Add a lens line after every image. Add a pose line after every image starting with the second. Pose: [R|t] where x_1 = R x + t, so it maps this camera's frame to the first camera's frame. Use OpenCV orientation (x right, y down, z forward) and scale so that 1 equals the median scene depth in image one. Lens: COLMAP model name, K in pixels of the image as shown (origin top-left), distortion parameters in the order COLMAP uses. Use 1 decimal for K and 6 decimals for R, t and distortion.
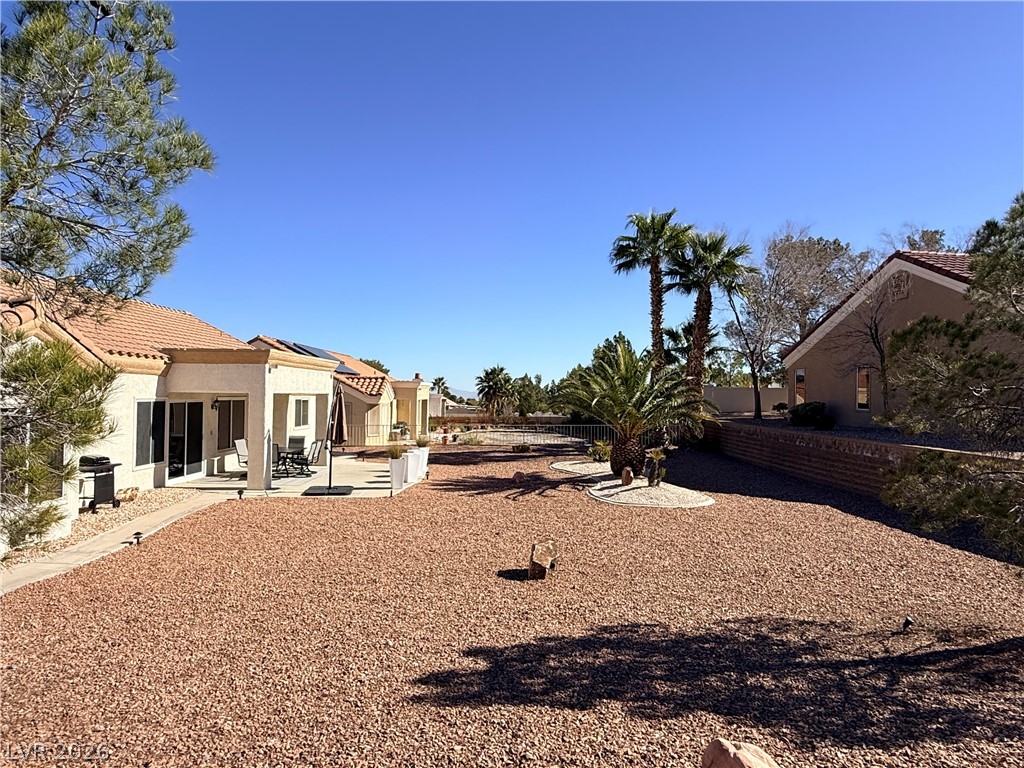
lens RADIAL K [[621.0, 0, 508.3], [0, 621.0, 385.8], [0, 0, 1]] dist [0.001087, 0.001538]
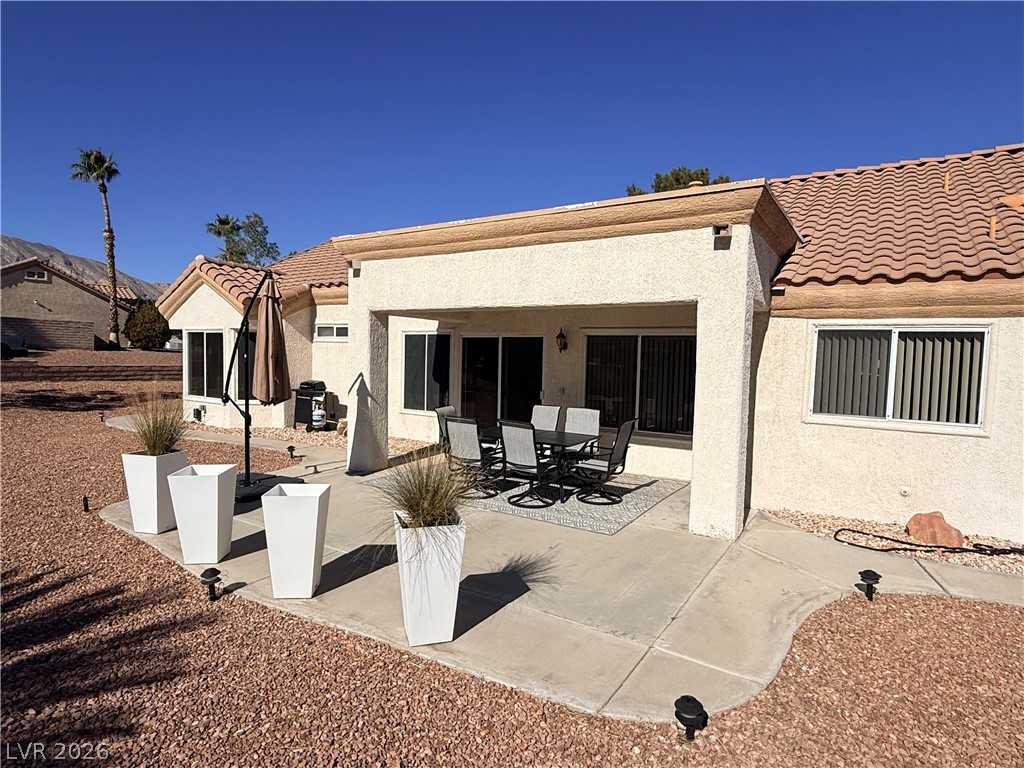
lens RADIAL K [[568.4, 0, 509.5], [0, 568.4, 389.2], [0, 0, 1]] dist [0.002025, 0.000661]
pose [[-0.537870, 0.017938, -0.842837, -0.002483], [-0.023742, 0.999055, 0.036414, 0.065753], [0.842693, 0.039597, -0.536936, 1.473445]]
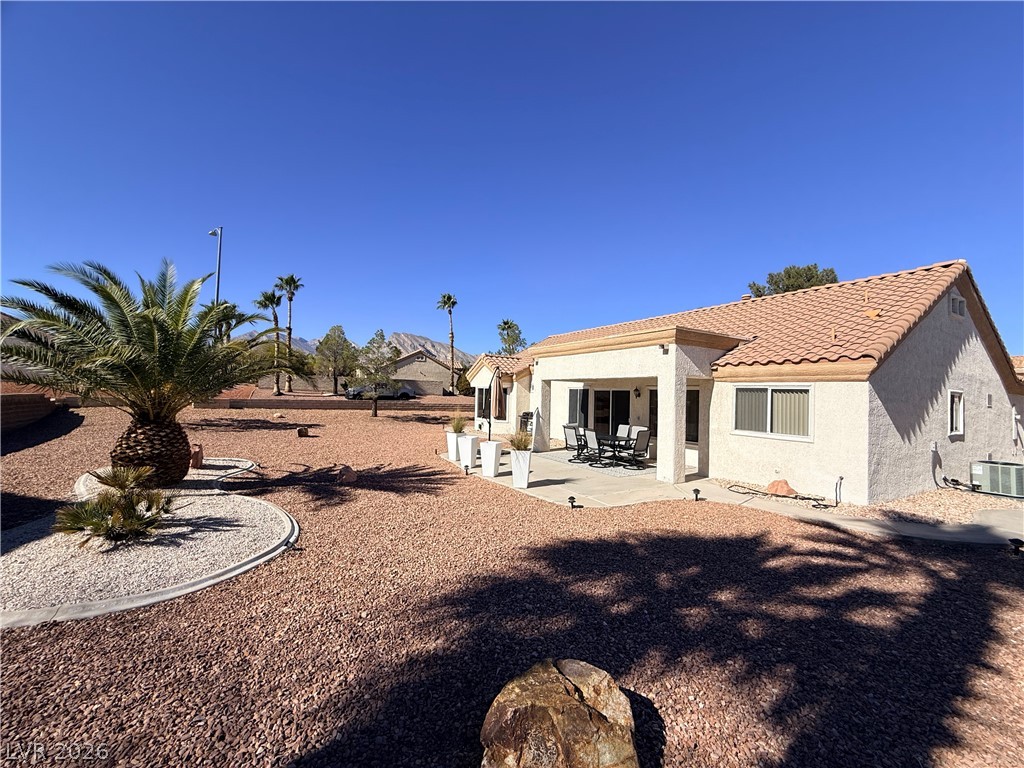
lens RADIAL K [[408.1, 0, 509.7], [0, 408.1, 384.3], [0, 0, 1]] dist [0.000789, 0.000138]
pose [[-0.859419, -0.053542, -0.508460, 0.120908], [-0.035586, 0.998354, -0.044981, 0.065796], [0.510031, -0.020563, -0.859910, 1.799151]]
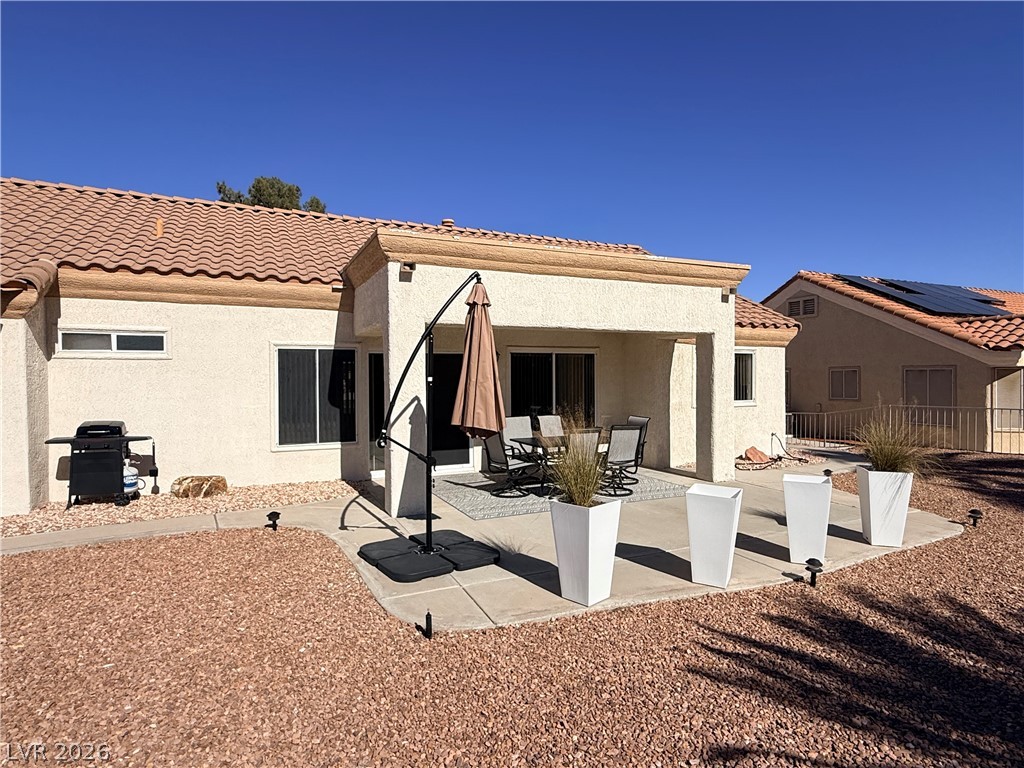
lens RADIAL K [[568.4, 0, 509.5], [0, 568.4, 389.2], [0, 0, 1]] dist [0.002025, 0.000661]
pose [[0.419358, 0.003113, -0.907816, 0.062272], [0.024139, 0.999602, 0.014579, 0.062565], [0.907500, -0.028028, 0.419116, 0.916480]]
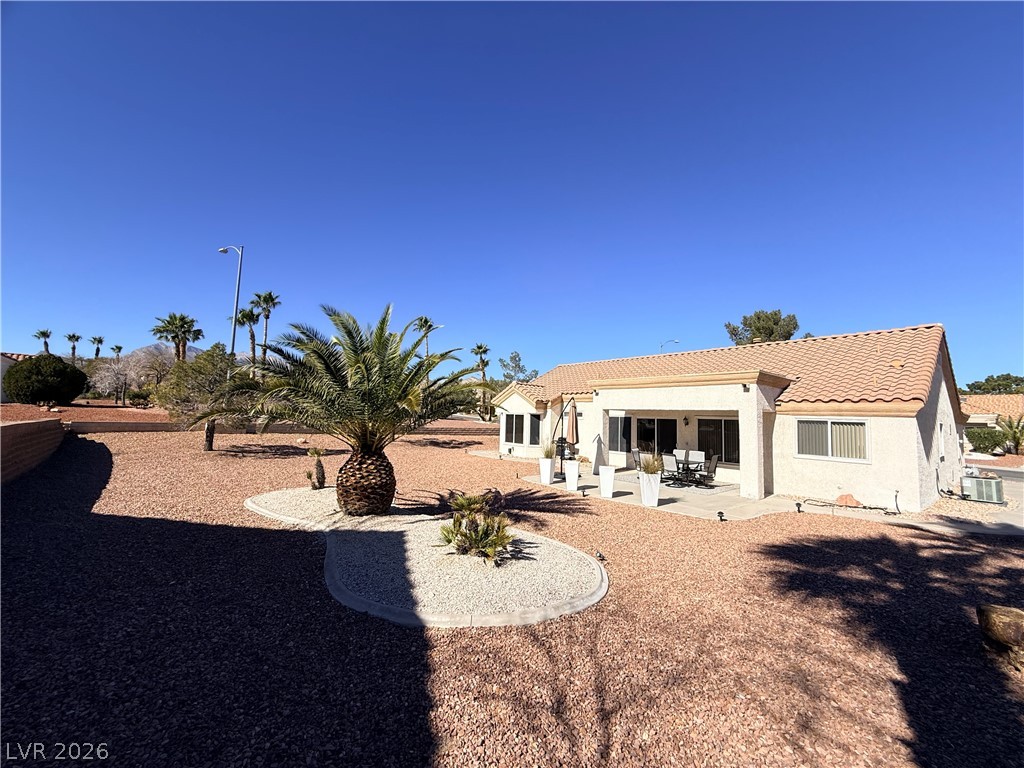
lens RADIAL K [[408.1, 0, 509.7], [0, 408.1, 384.3], [0, 0, 1]] dist [0.000789, 0.000138]
pose [[-0.771549, -0.093804, -0.629216, 0.419844], [-0.037619, 0.994066, -0.102067, 0.063087], [0.635057, -0.055079, -0.770499, 1.691425]]
